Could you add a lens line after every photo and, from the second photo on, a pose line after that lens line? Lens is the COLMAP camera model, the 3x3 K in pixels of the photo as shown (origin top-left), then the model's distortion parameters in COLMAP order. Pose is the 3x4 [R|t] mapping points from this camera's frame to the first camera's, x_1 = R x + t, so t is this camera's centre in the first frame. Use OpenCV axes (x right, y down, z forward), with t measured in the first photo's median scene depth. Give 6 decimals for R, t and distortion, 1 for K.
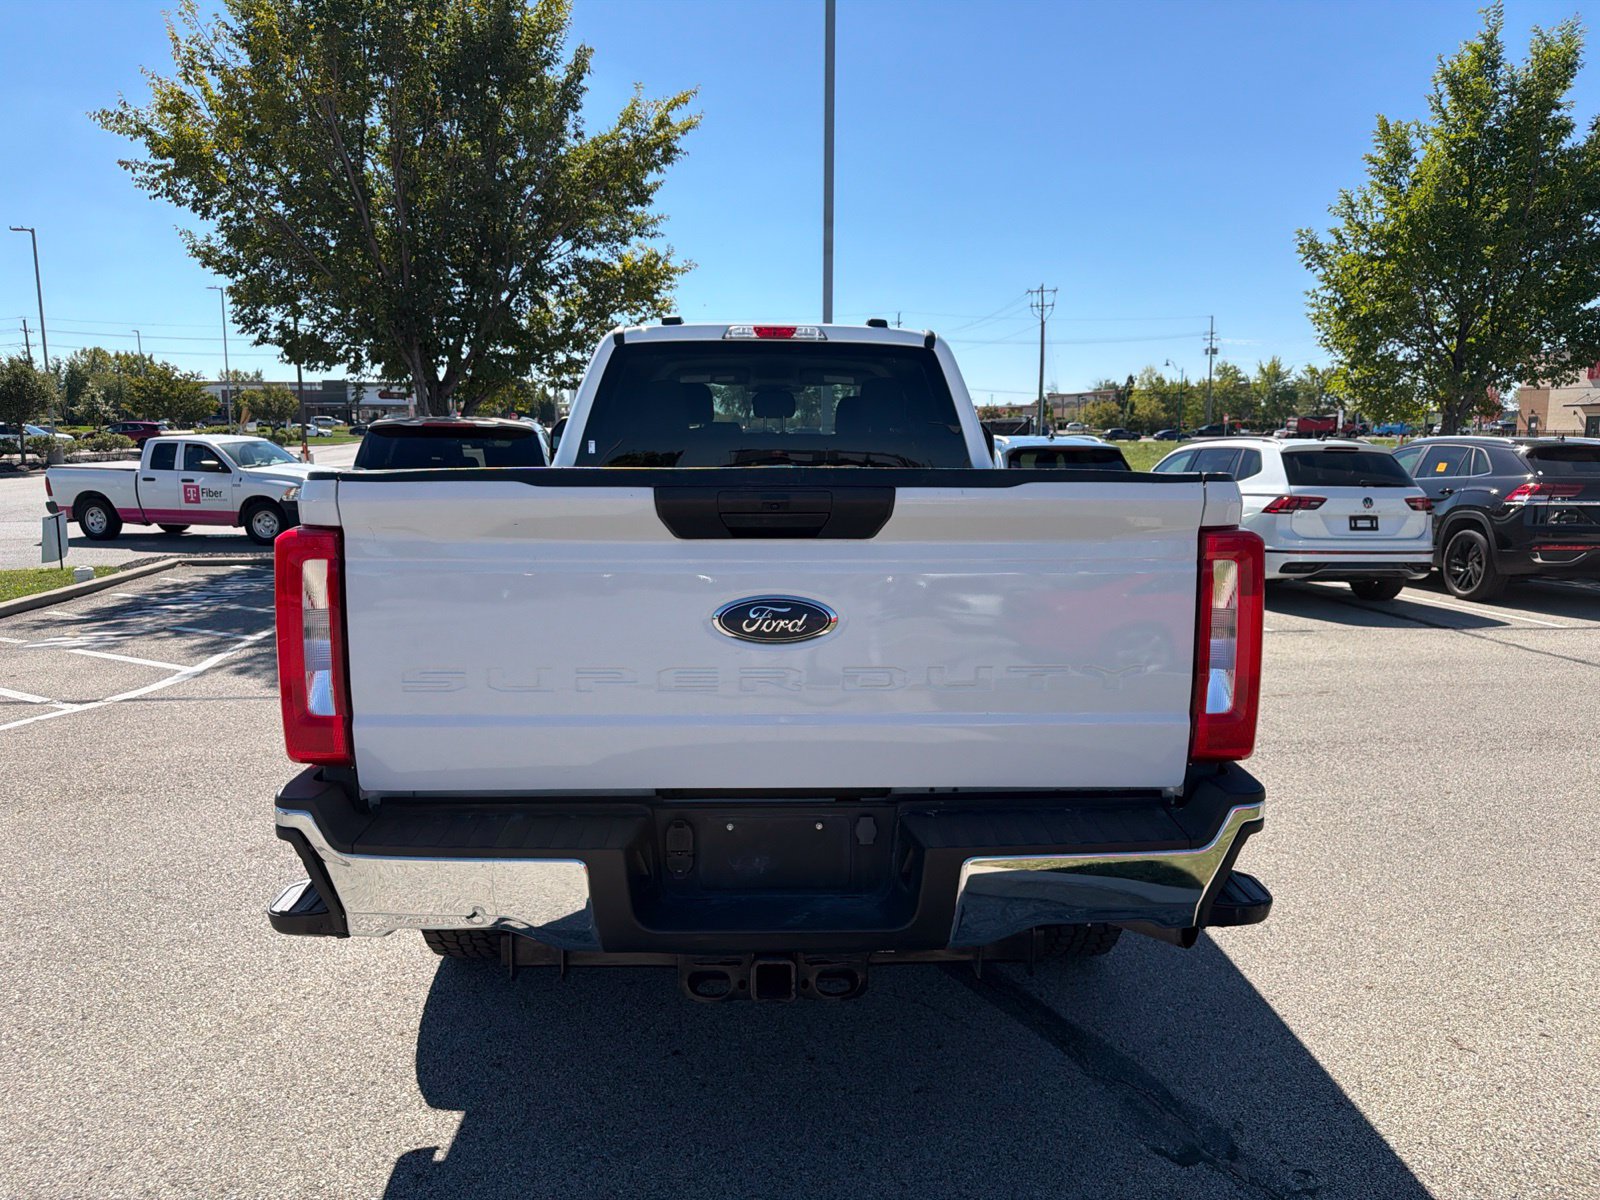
lens RADIAL K [[1127.3, 0, 795.2], [0, 1127.3, 579.7], [0, 0, 1]] dist [0.048742, -0.066154]
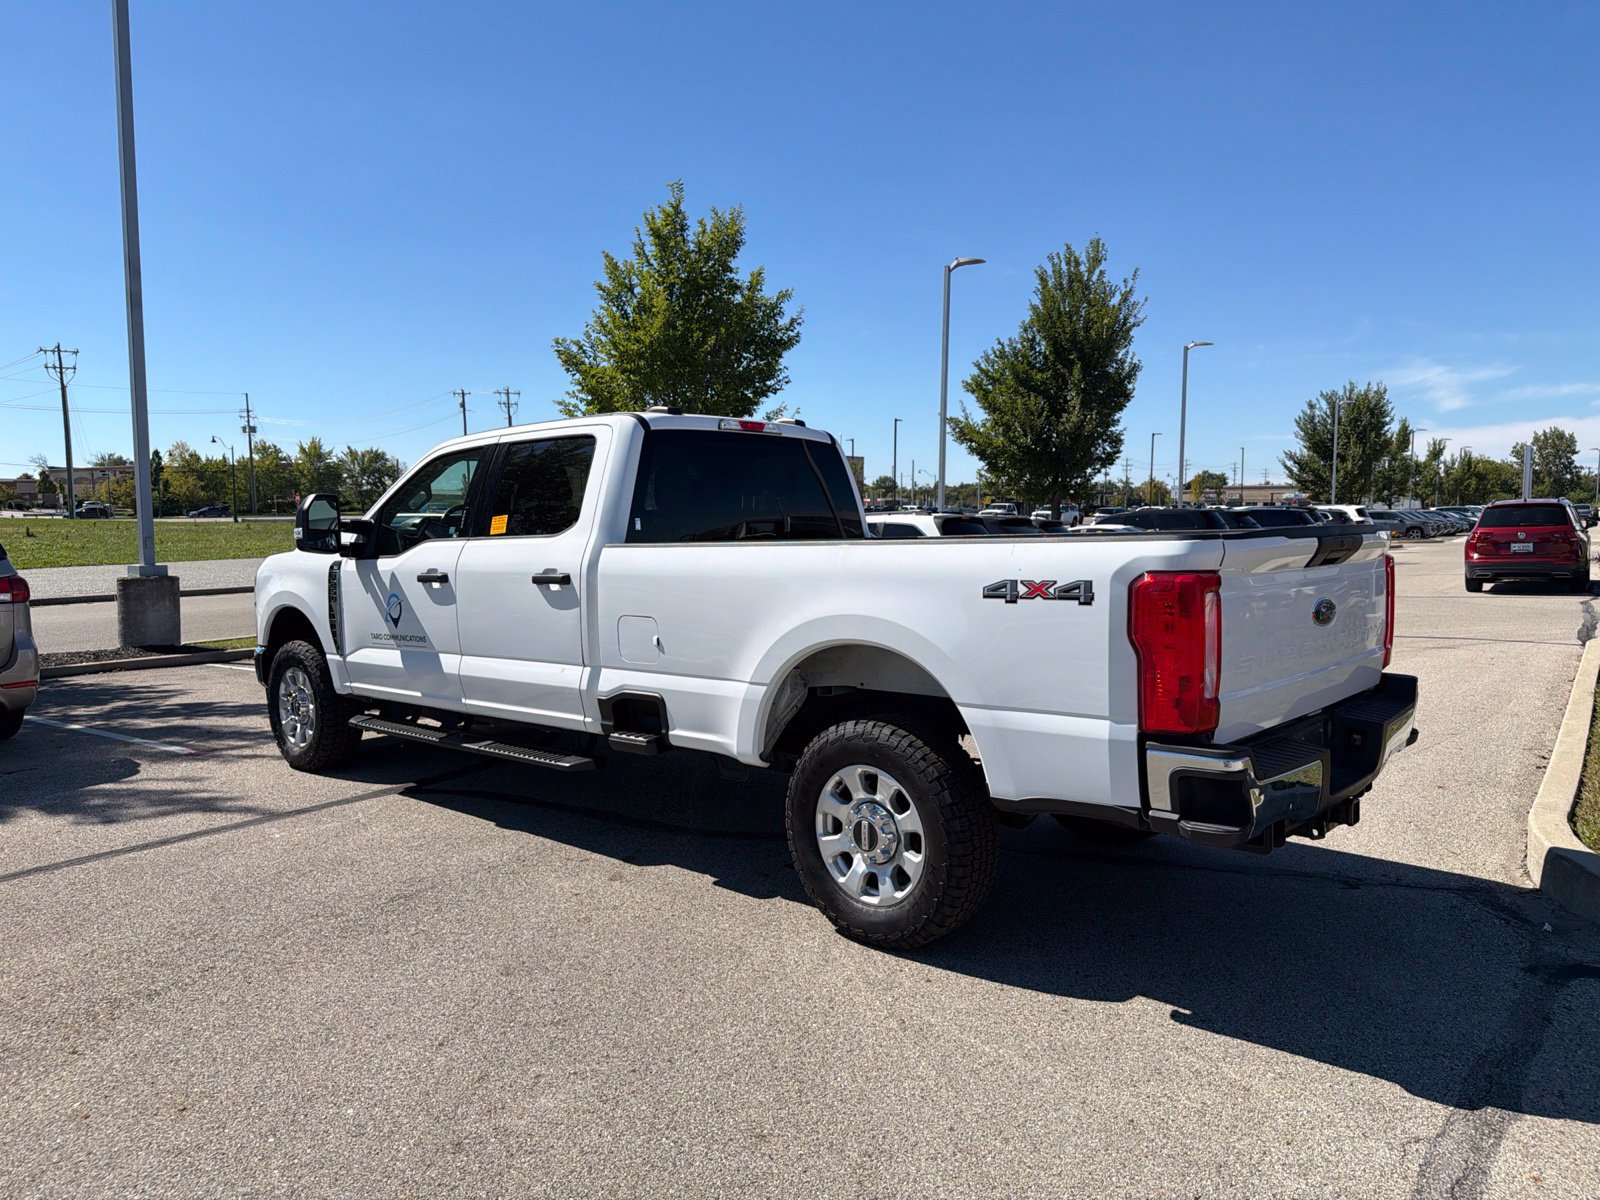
lens RADIAL K [[1127.3, 0, 803.6], [0, 1127.3, 597.0], [0, 0, 1]] dist [0.048742, -0.066154]
pose [[0.680749, -0.058228, 0.730199, -0.268725], [0.098088, 0.995104, -0.012094, -0.006980], [-0.725920, 0.079857, 0.683128, 0.053464]]
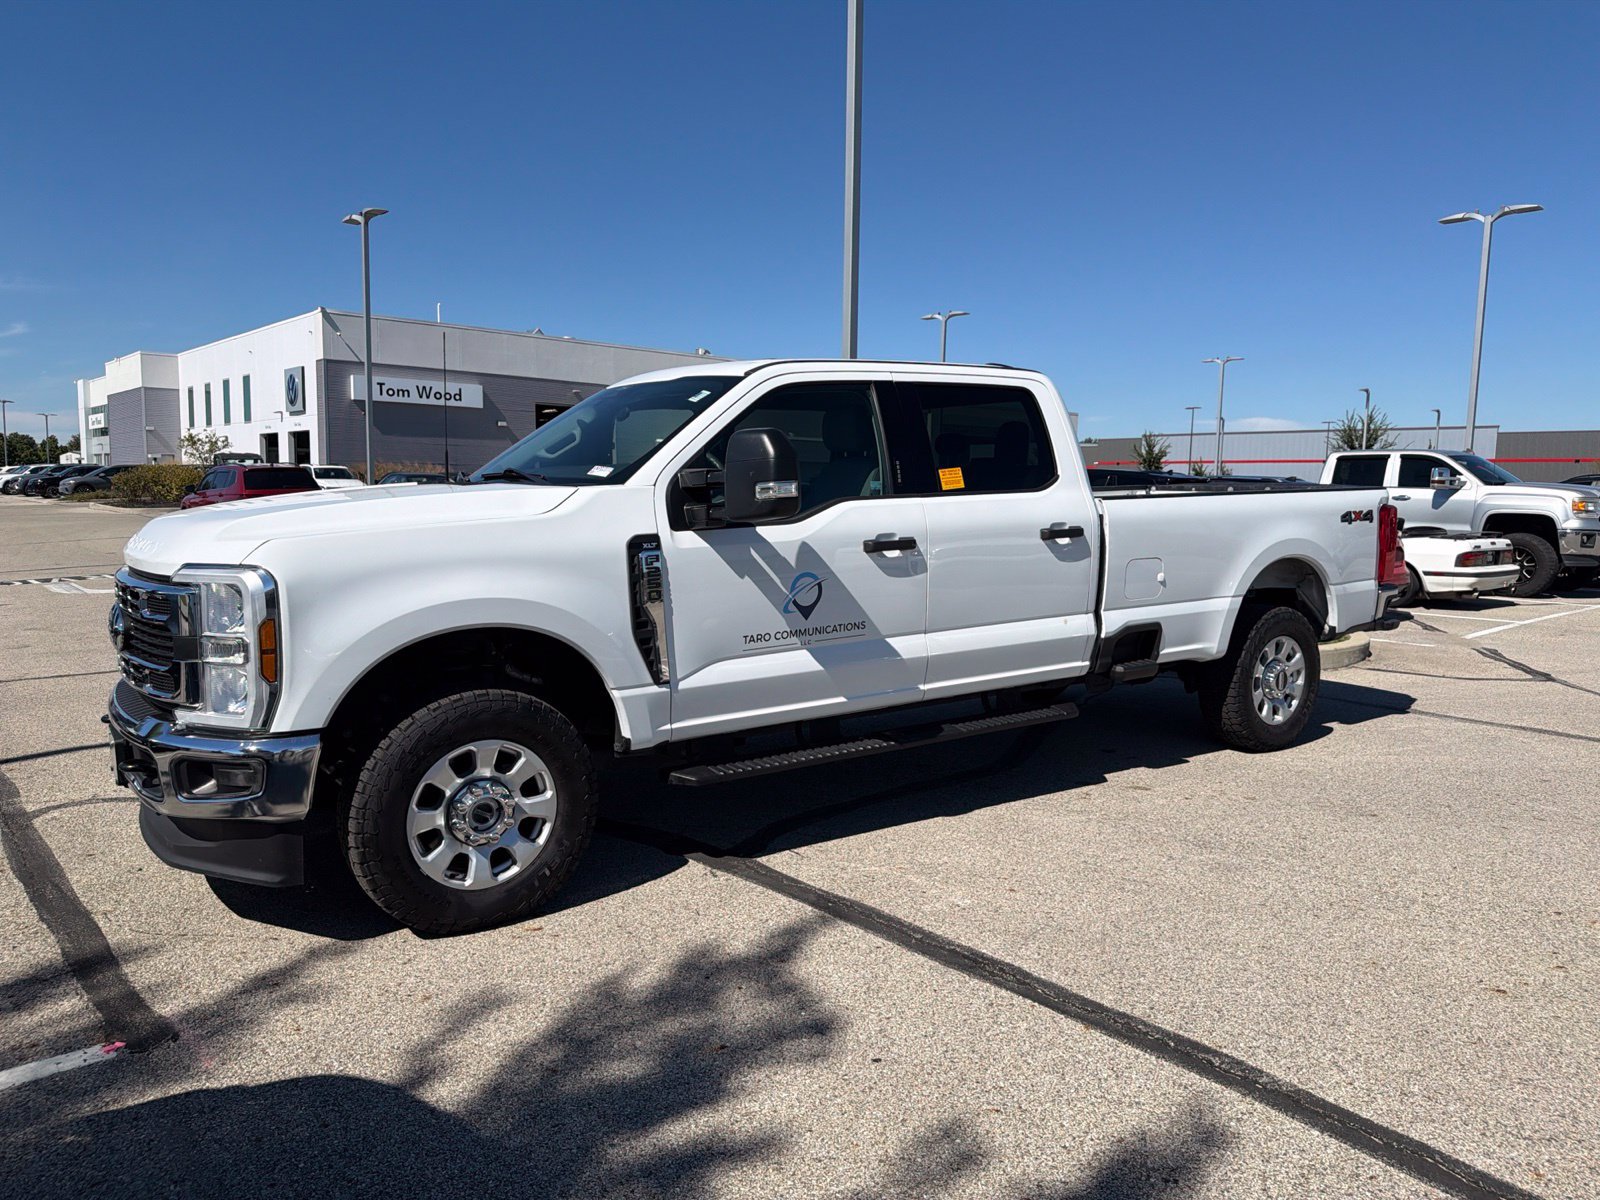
lens RADIAL K [[1127.3, 0, 802.5], [0, 1127.3, 599.2], [0, 0, 1]] dist [0.048742, -0.066154]
pose [[-0.548492, -0.094308, 0.830820, -0.315291], [0.093060, 0.980561, 0.172741, -0.070150], [-0.830961, 0.172063, -0.529054, 0.584310]]
